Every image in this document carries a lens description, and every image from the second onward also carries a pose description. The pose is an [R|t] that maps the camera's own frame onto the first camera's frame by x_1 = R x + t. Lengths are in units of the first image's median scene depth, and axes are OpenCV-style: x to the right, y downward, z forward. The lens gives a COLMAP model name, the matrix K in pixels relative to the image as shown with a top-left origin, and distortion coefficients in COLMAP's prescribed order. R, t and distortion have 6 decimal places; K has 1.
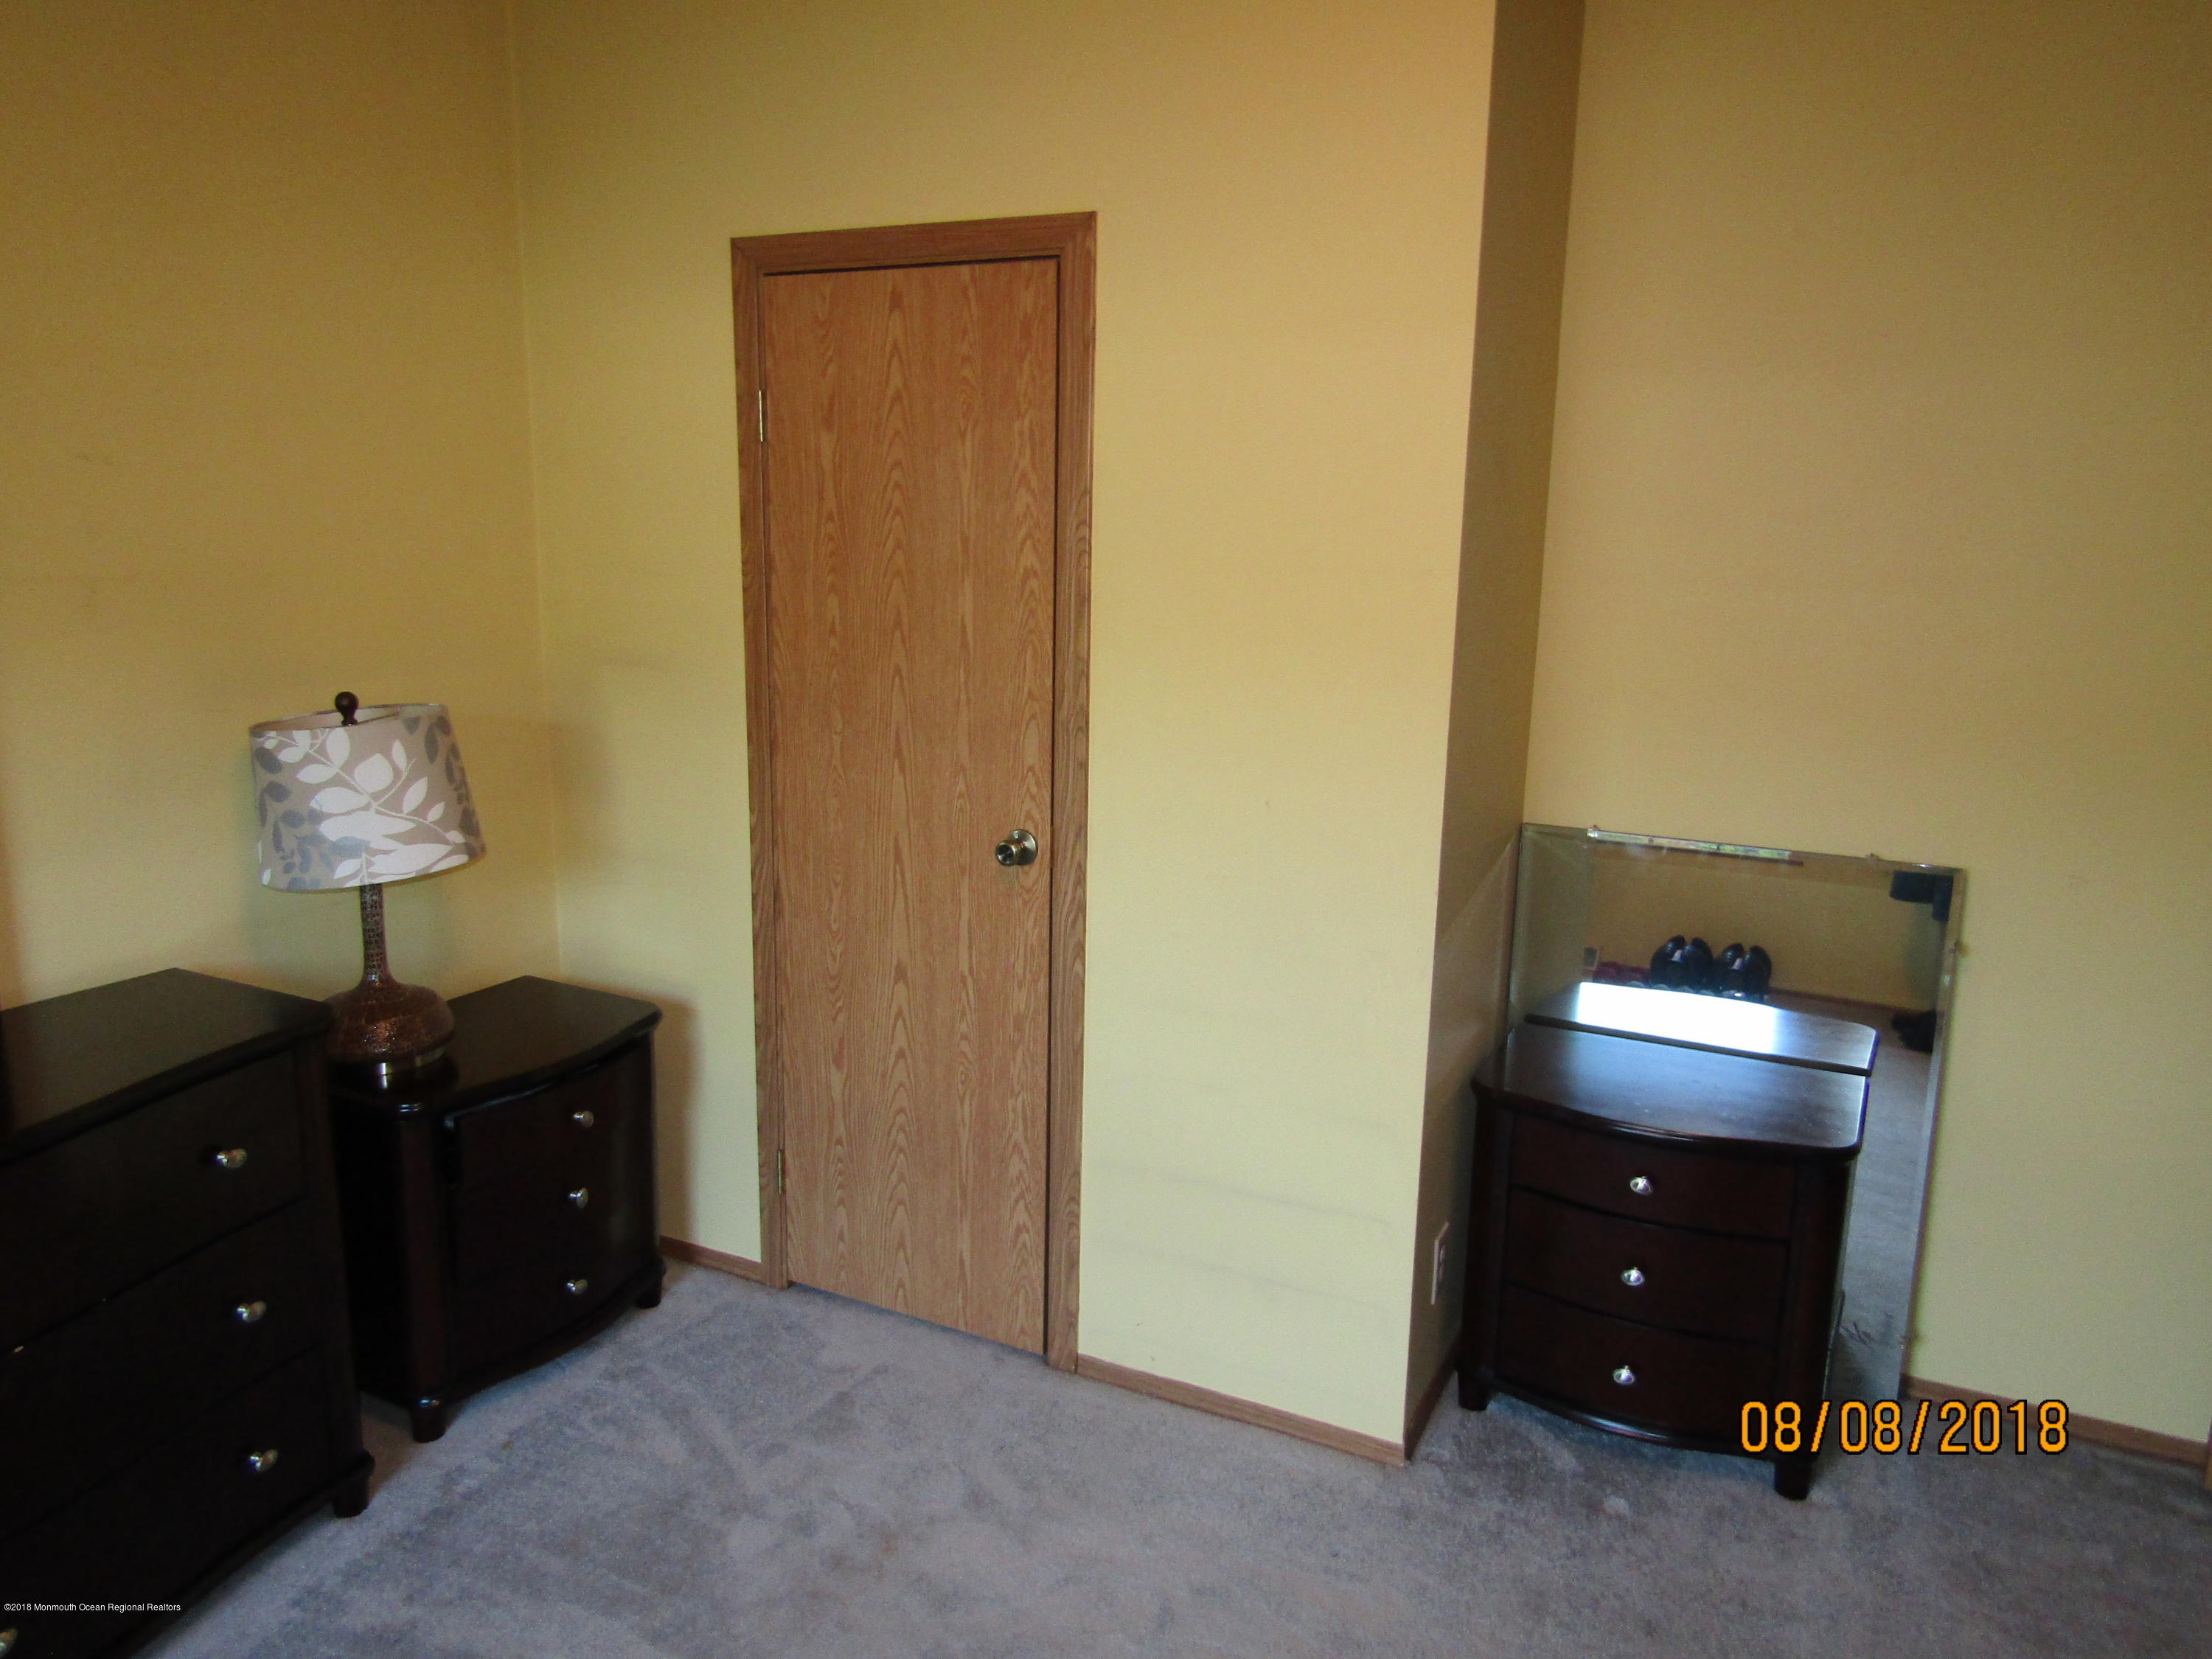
lens RADIAL K [[1582.1, 0, 1106.0], [0, 1582.1, 829.5], [0, 0, 1]] dist [-0.003859, -0.001942]
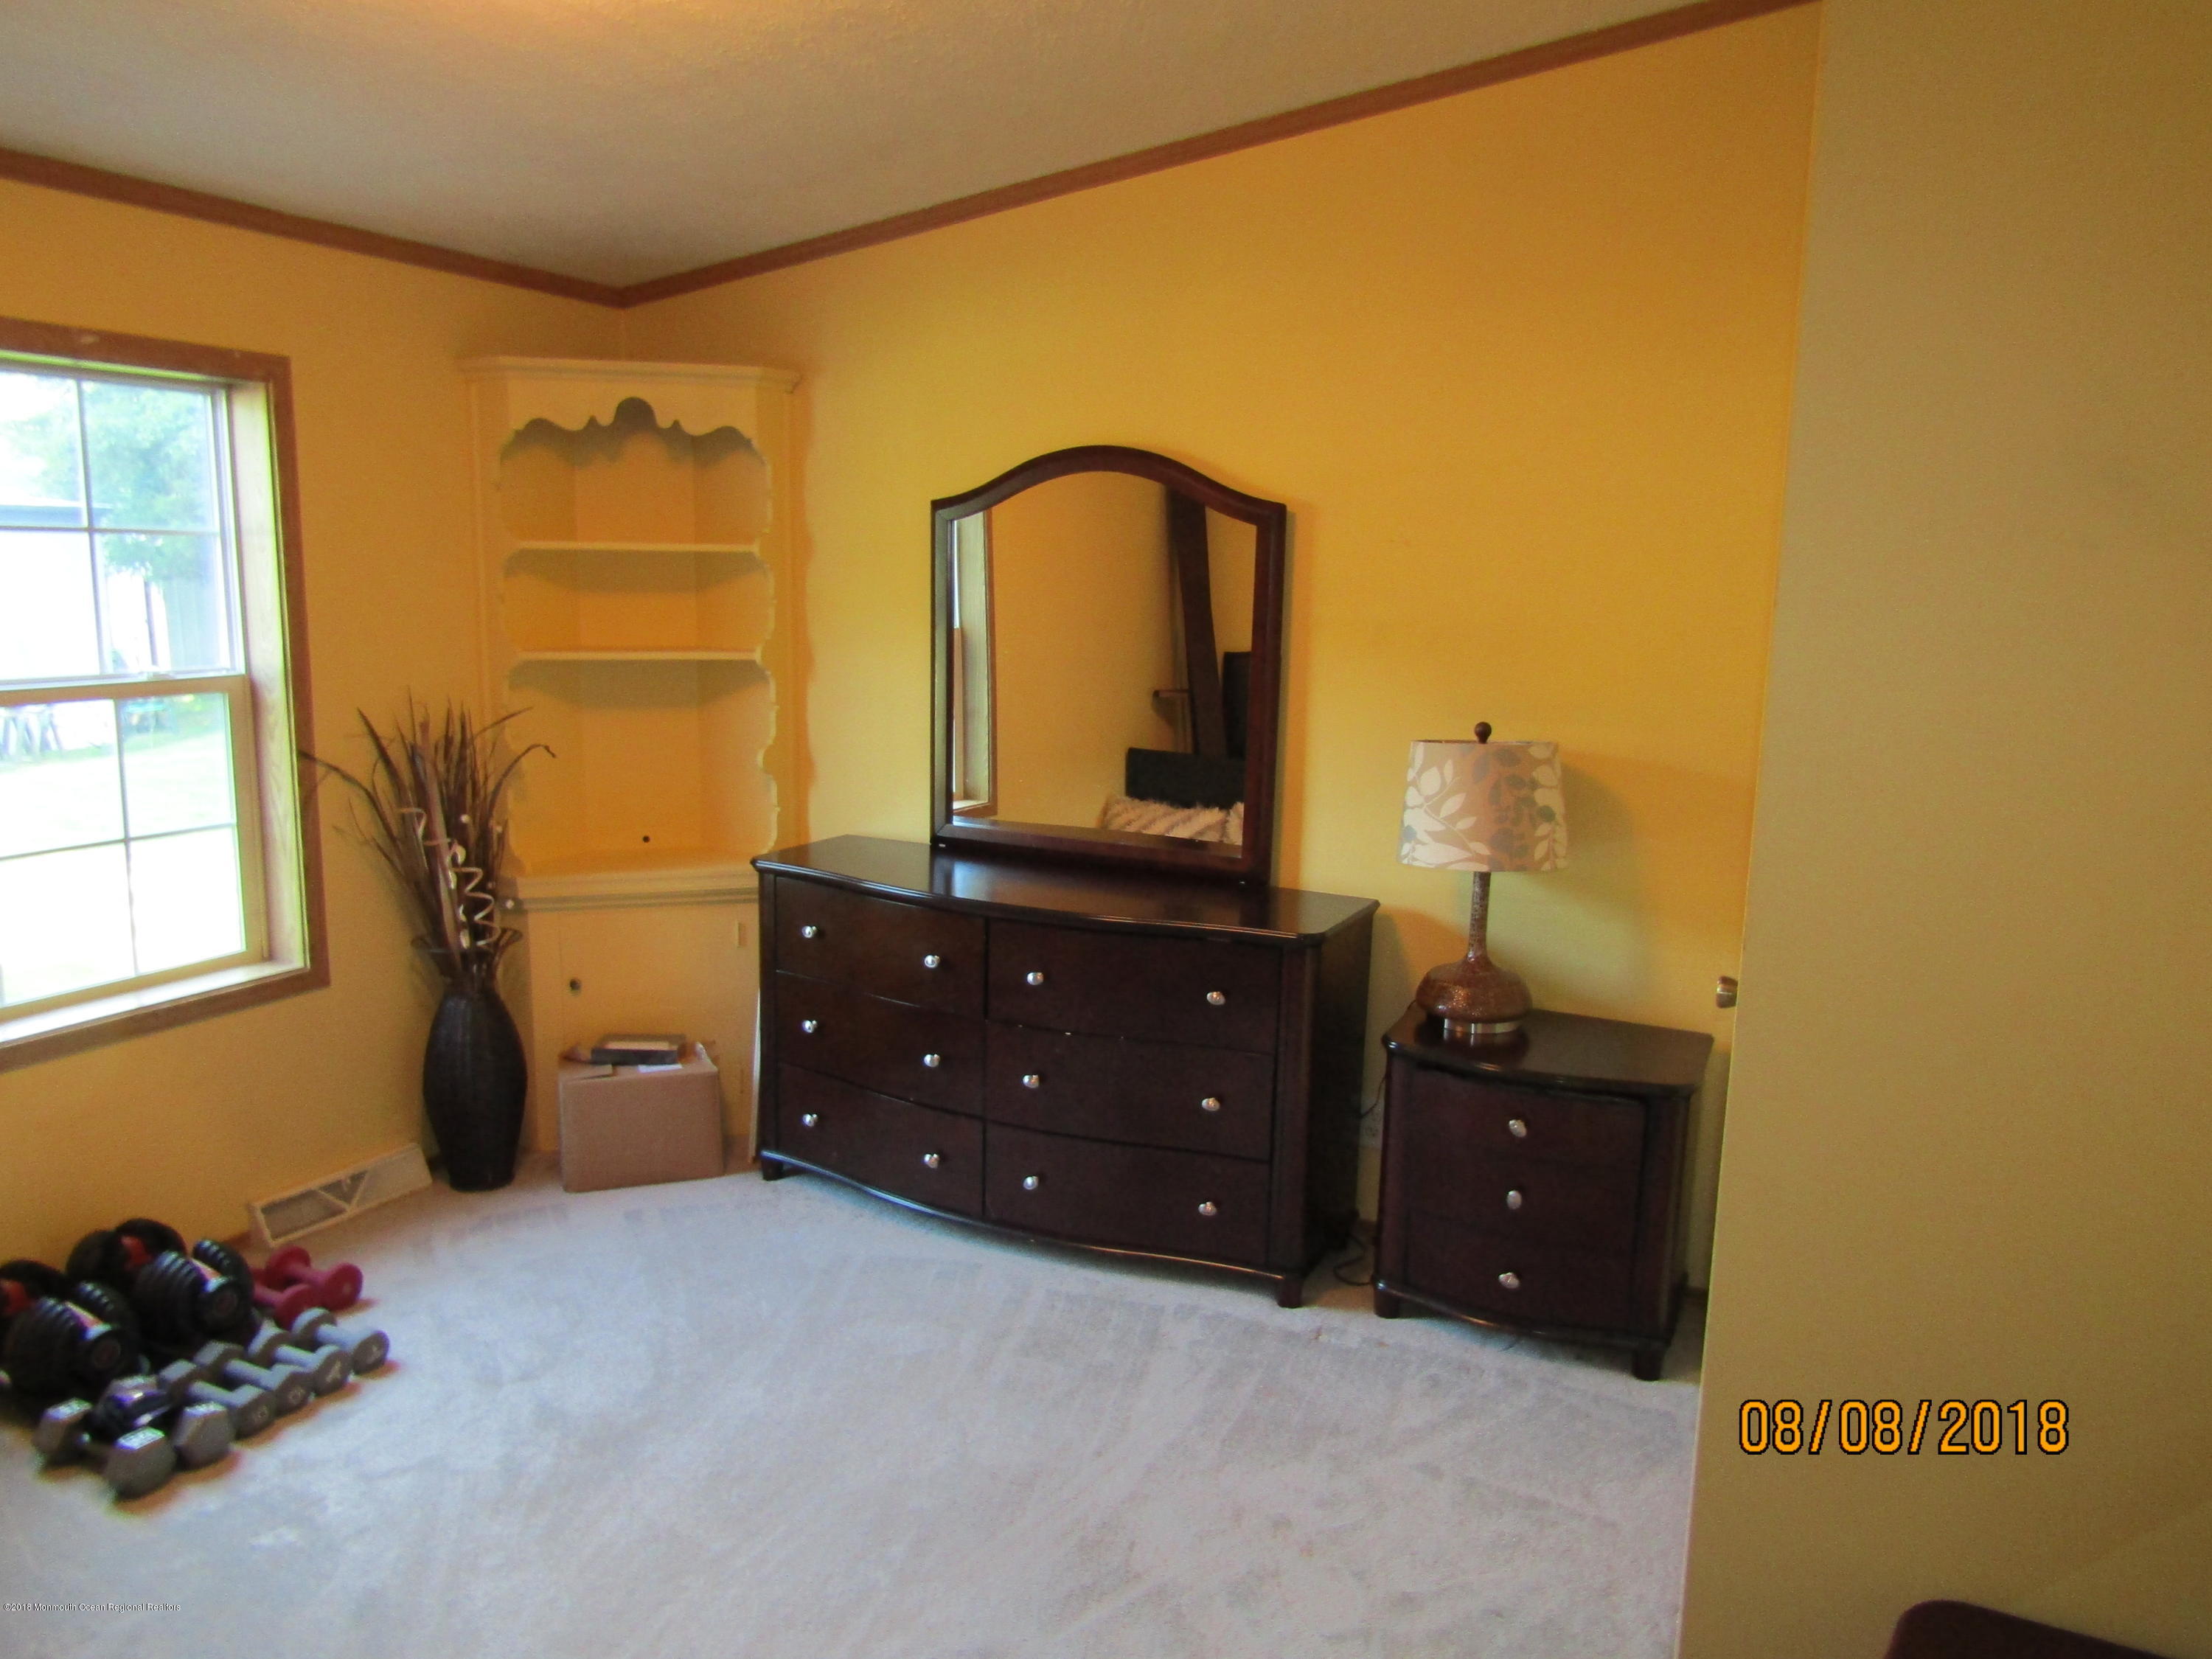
lens RADIAL K [[1582.1, 0, 1106.0], [0, 1582.1, 829.5], [0, 0, 1]] dist [-0.003859, -0.001942]
pose [[0.021705, 0.156825, -0.987388, 0.785964], [-0.225357, 0.962970, 0.147993, -0.126278], [0.974034, 0.219303, 0.056243, 0.673764]]
